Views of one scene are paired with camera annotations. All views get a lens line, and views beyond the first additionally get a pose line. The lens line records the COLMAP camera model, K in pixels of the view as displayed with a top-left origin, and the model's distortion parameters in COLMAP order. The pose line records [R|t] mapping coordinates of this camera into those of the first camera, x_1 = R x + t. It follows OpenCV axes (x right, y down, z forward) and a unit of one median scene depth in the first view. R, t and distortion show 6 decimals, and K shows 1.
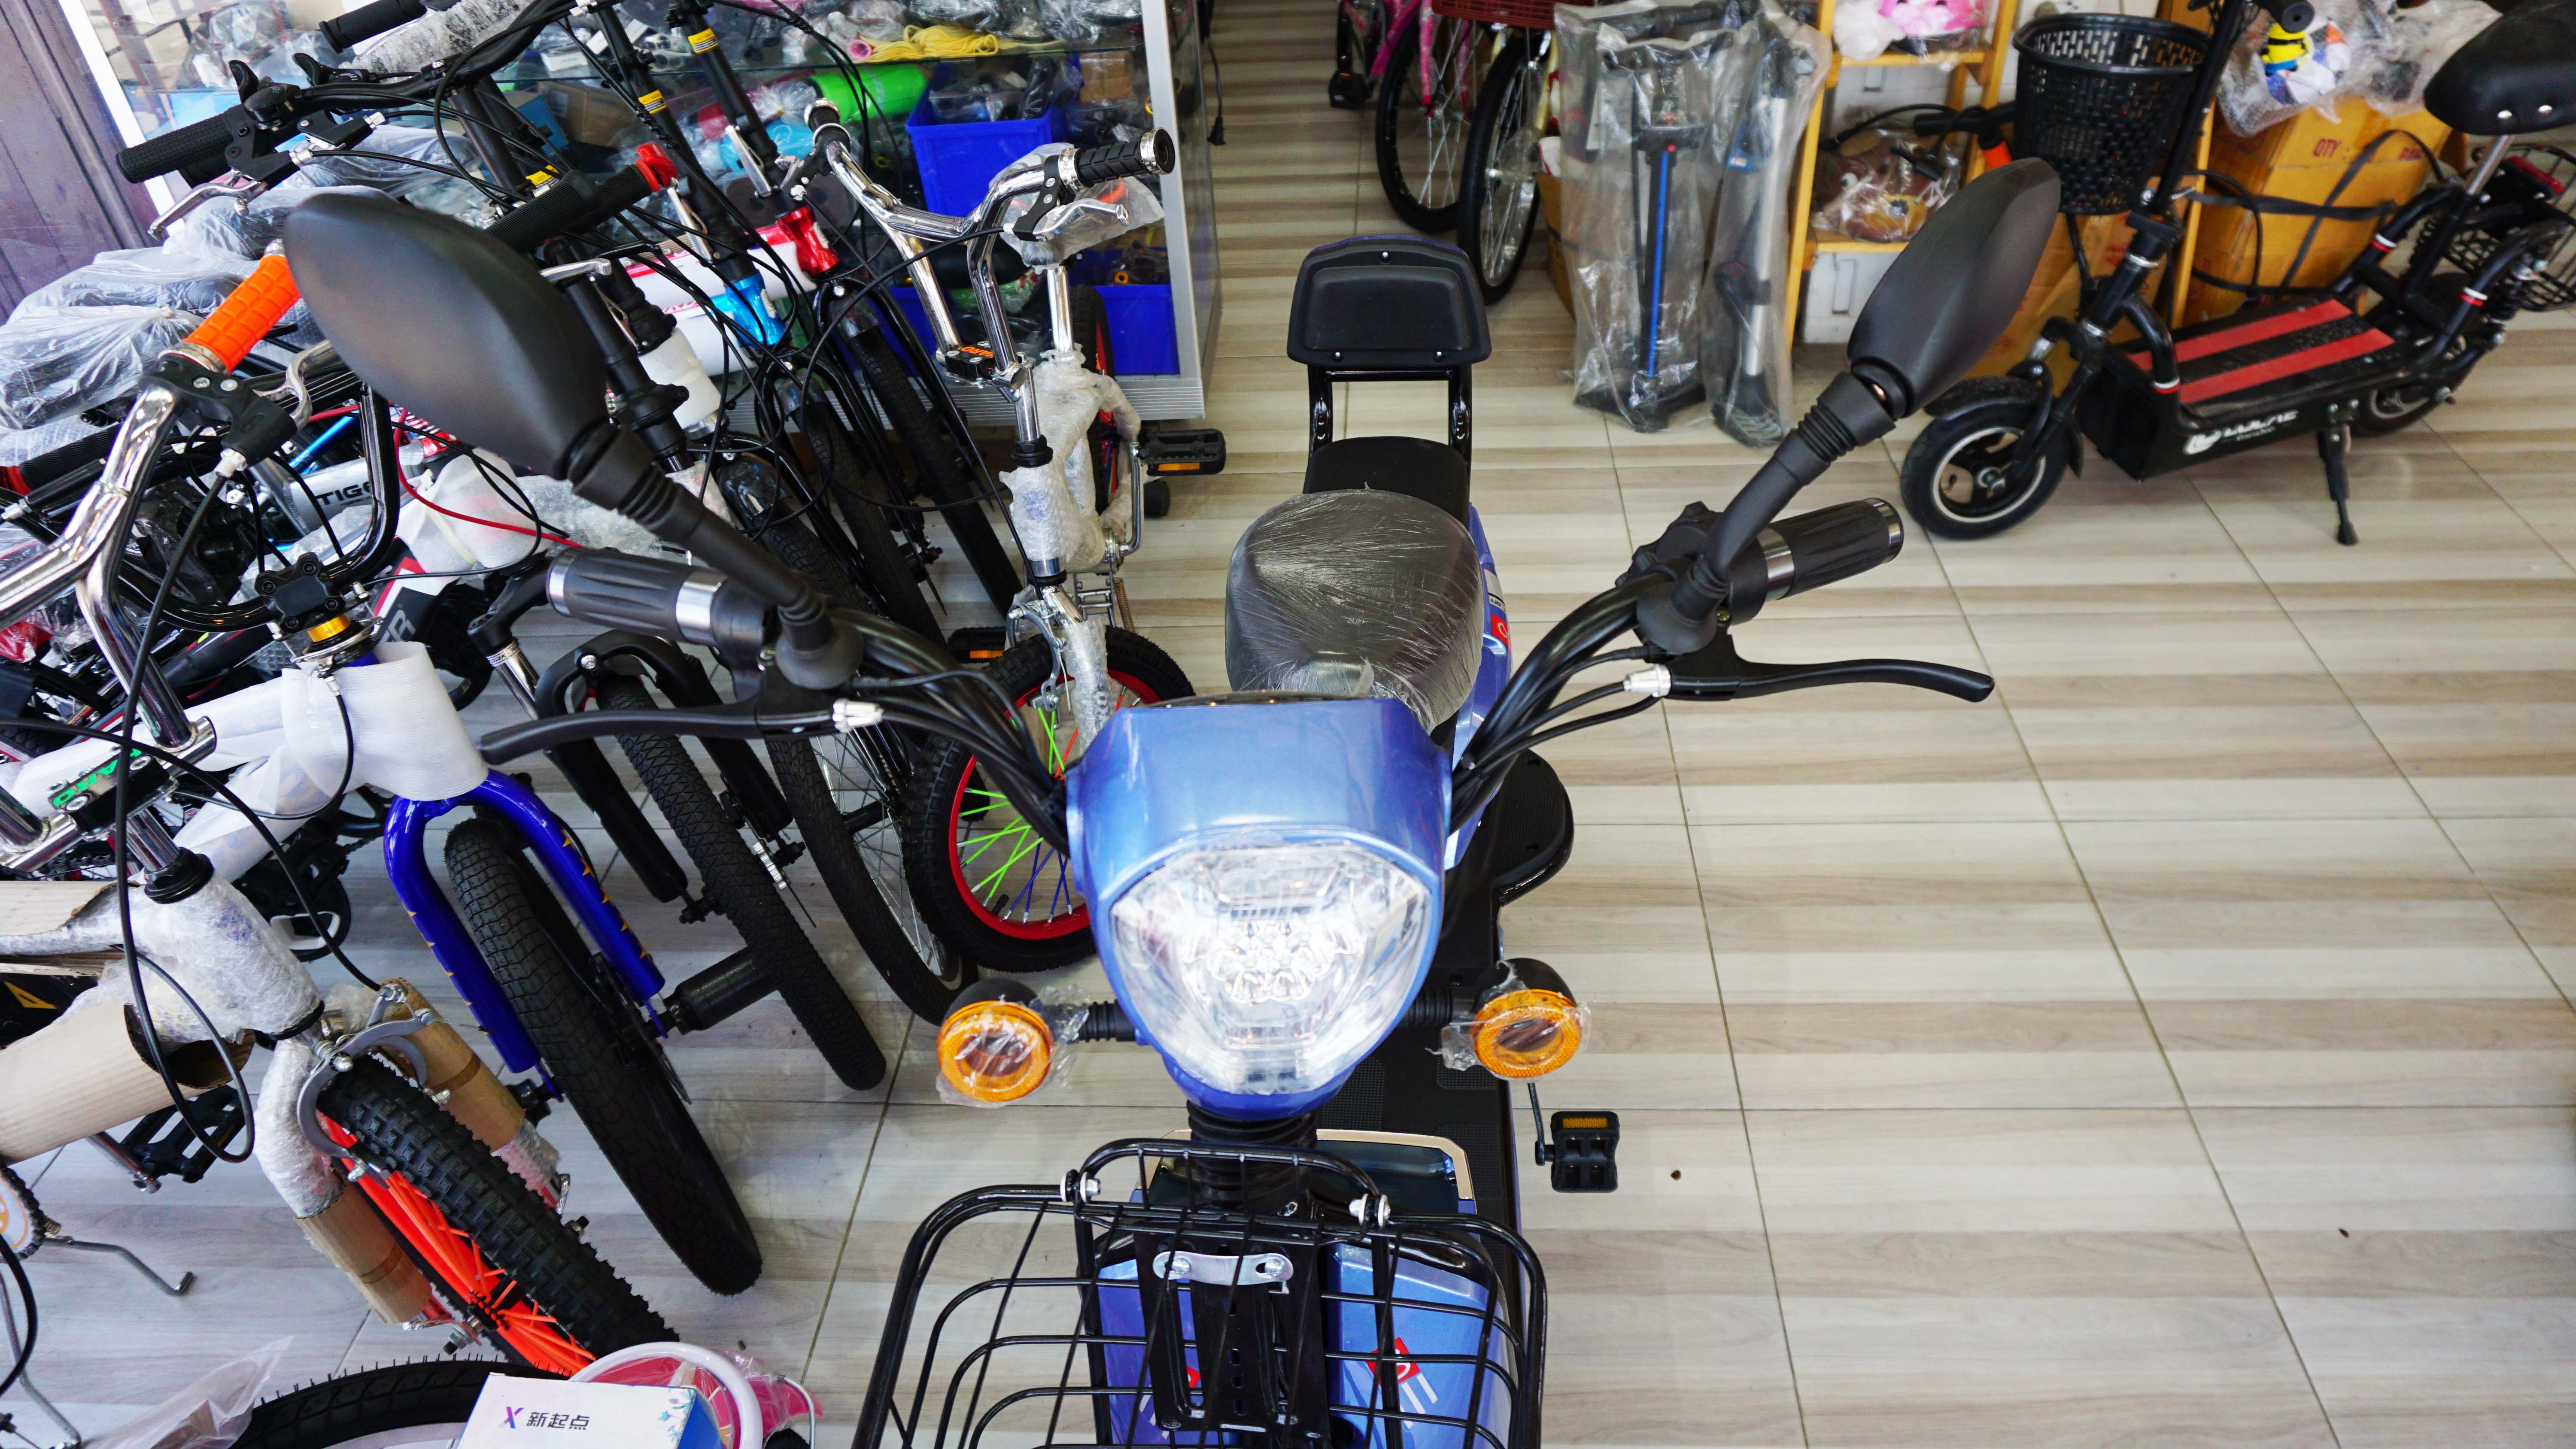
lens RADIAL K [[1722.8, 0, 1288.0], [0, 1722.8, 724.5], [0, 0, 1]] dist [-0.072669, 0.051121]
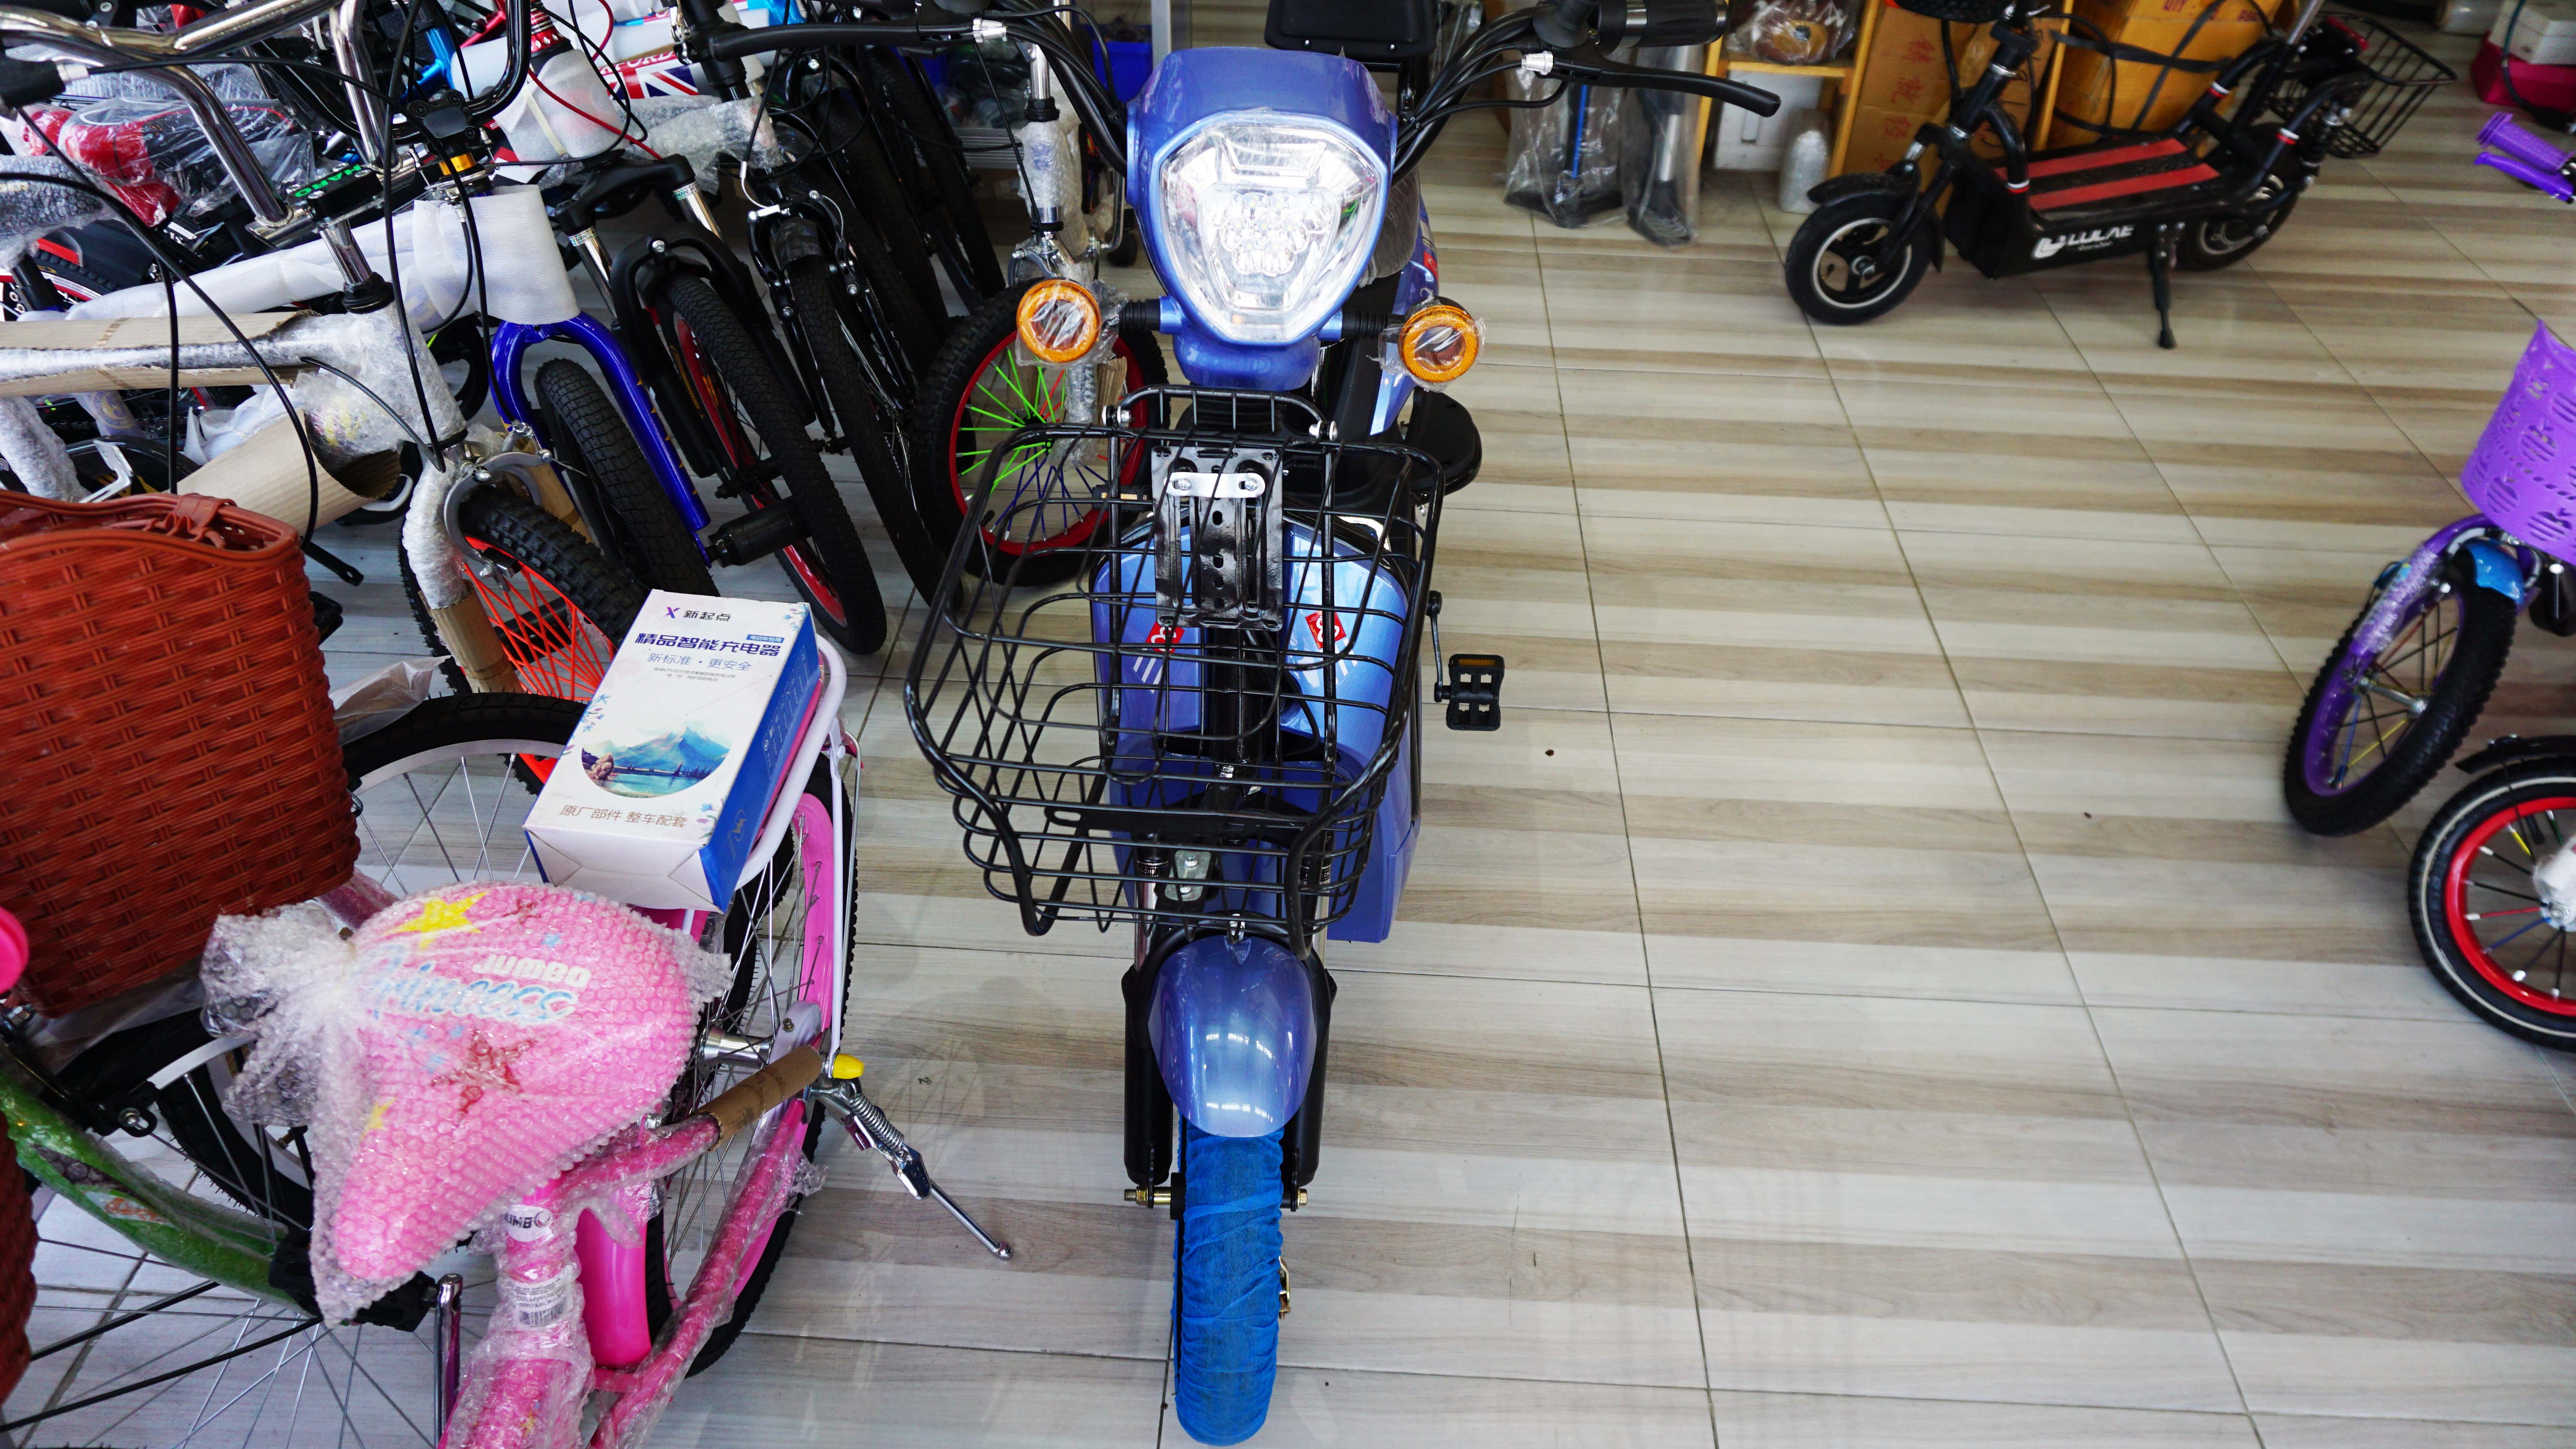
lens RADIAL K [[1707.5, 0, 1288.0], [0, 1707.5, 724.5], [0, 0, 1]] dist [-0.069445, 0.046512]
pose [[0.997242, 0.054515, 0.050354, -0.012632], [-0.056503, 0.997643, 0.038943, 0.153128], [-0.048112, -0.041681, 0.997972, -0.133630]]
